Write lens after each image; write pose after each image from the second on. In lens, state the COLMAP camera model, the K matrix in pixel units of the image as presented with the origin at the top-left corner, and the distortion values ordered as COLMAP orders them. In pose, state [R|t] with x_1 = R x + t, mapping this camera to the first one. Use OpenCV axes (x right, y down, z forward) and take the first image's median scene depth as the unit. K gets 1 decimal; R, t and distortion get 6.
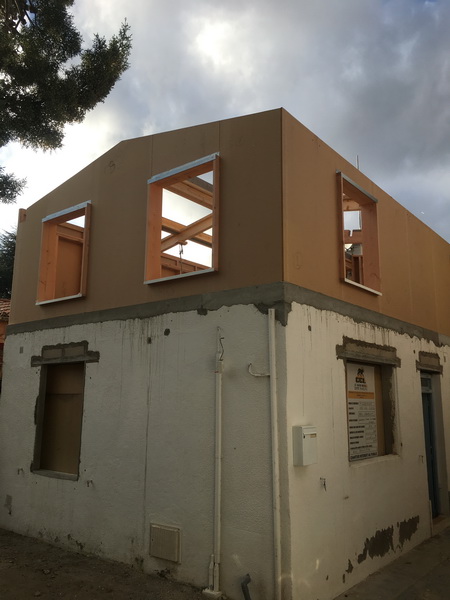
lens RADIAL K [[517.4, 0, 224.8], [0, 517.4, 300.2], [0, 0, 1]] dist [0.014196, 0.004253]
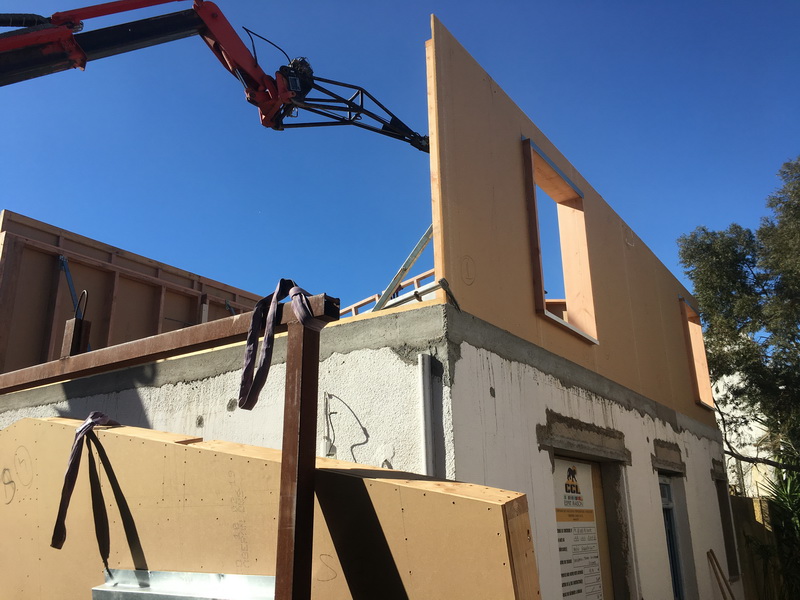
lens RADIAL K [[689.9, 0, 400.0], [0, 689.9, 297.8], [0, 0, 1]] dist [0.014196, 0.004253]
pose [[0.996742, 0.002902, 0.080599, 0.005934], [0.006929, 0.992576, -0.121428, 0.034745], [-0.080353, 0.121591, 0.989323, 0.222157]]
